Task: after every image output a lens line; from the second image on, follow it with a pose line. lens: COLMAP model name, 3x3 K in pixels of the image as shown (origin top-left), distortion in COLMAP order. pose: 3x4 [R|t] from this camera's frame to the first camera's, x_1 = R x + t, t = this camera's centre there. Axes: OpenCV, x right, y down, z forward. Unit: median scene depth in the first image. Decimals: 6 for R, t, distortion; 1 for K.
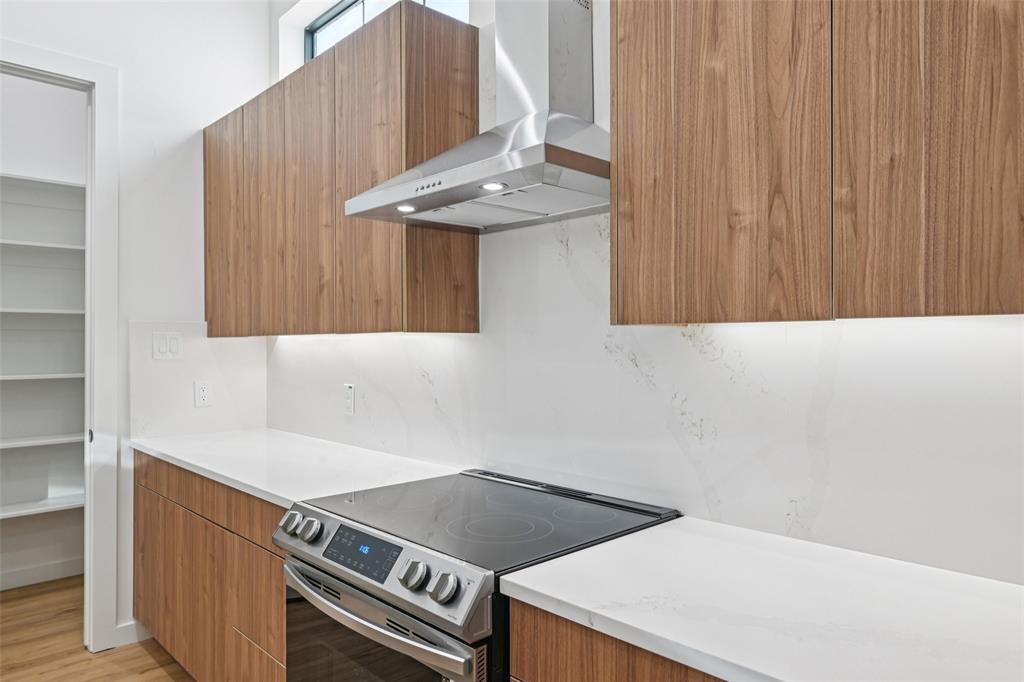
lens RADIAL K [[667.6, 0, 512.0], [0, 667.6, 341.0], [0, 0, 1]] dist [0.000305, 0.000057]
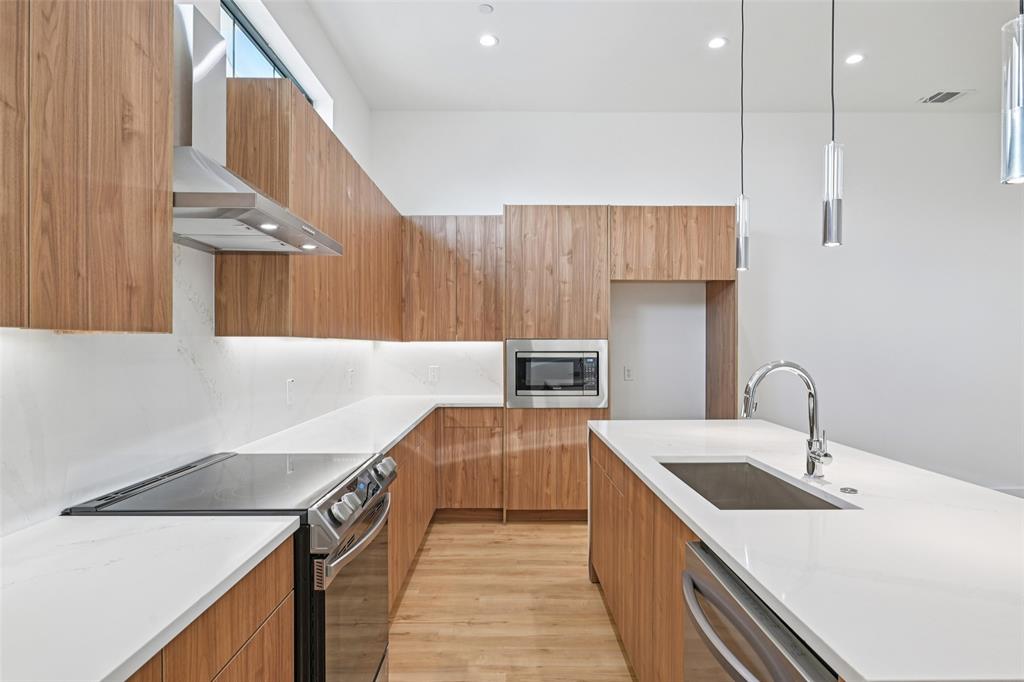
lens RADIAL K [[563.6, 0, 512.0], [0, 563.6, 341.0], [0, 0, 1]] dist [0.000813, 0.000136]
pose [[-0.727014, 0.008759, 0.686567, -0.899147], [0.000111, 0.999920, -0.012638, 0.005215], [-0.686623, -0.009111, -0.726957, 1.146176]]
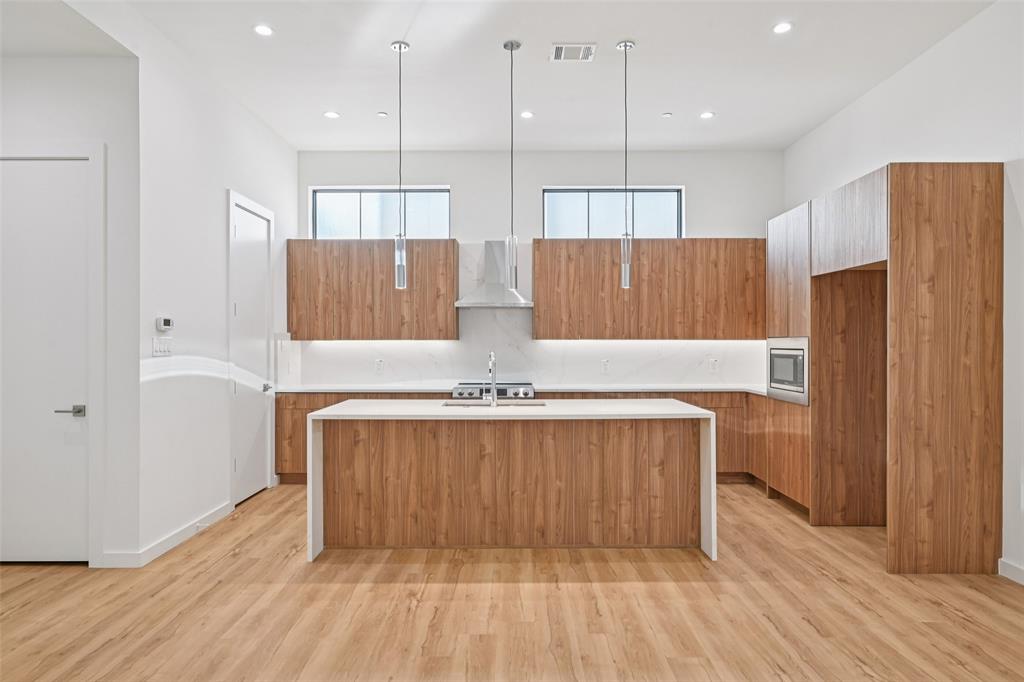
lens RADIAL K [[622.1, 0, 512.0], [0, 622.1, 341.0], [0, 0, 1]] dist [-0.001872, -0.001280]
pose [[0.695454, 0.005489, 0.718550, -2.046205], [-0.004612, 0.999984, -0.003175, 0.000263], [-0.718556, -0.001106, 0.695468, -1.263611]]
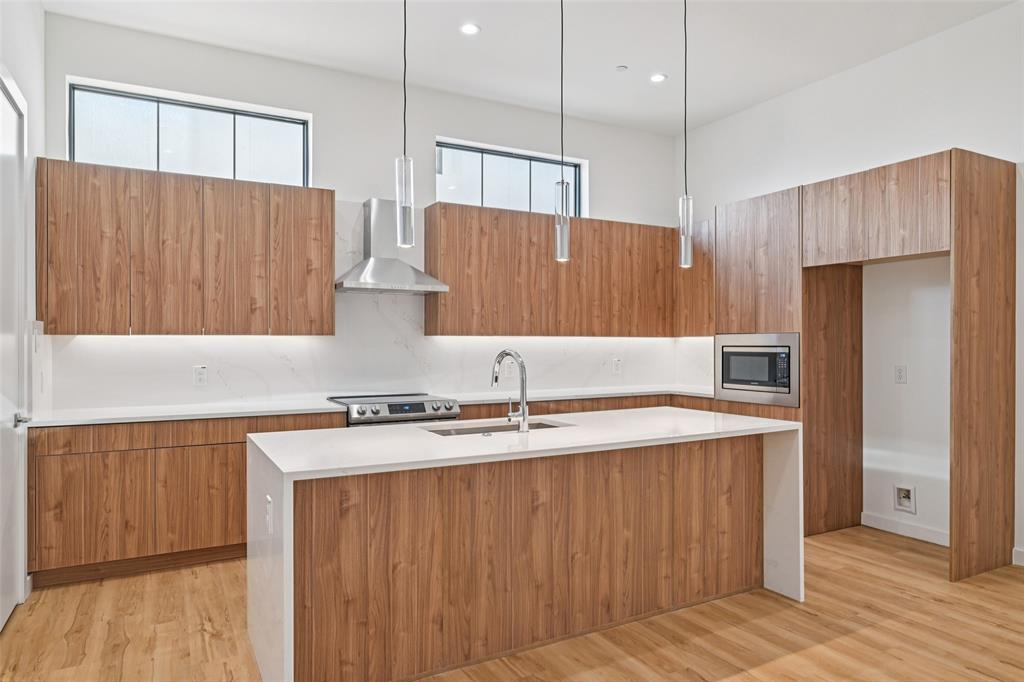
lens RADIAL K [[644.6, 0, 512.0], [0, 644.6, 341.0], [0, 0, 1]] dist [-0.003629, 0.001366]
pose [[0.260975, 0.007128, 0.965319, -2.012980], [-0.003240, 0.999974, -0.006508, 0.016818], [-0.965340, -0.001429, 0.260991, -0.160492]]
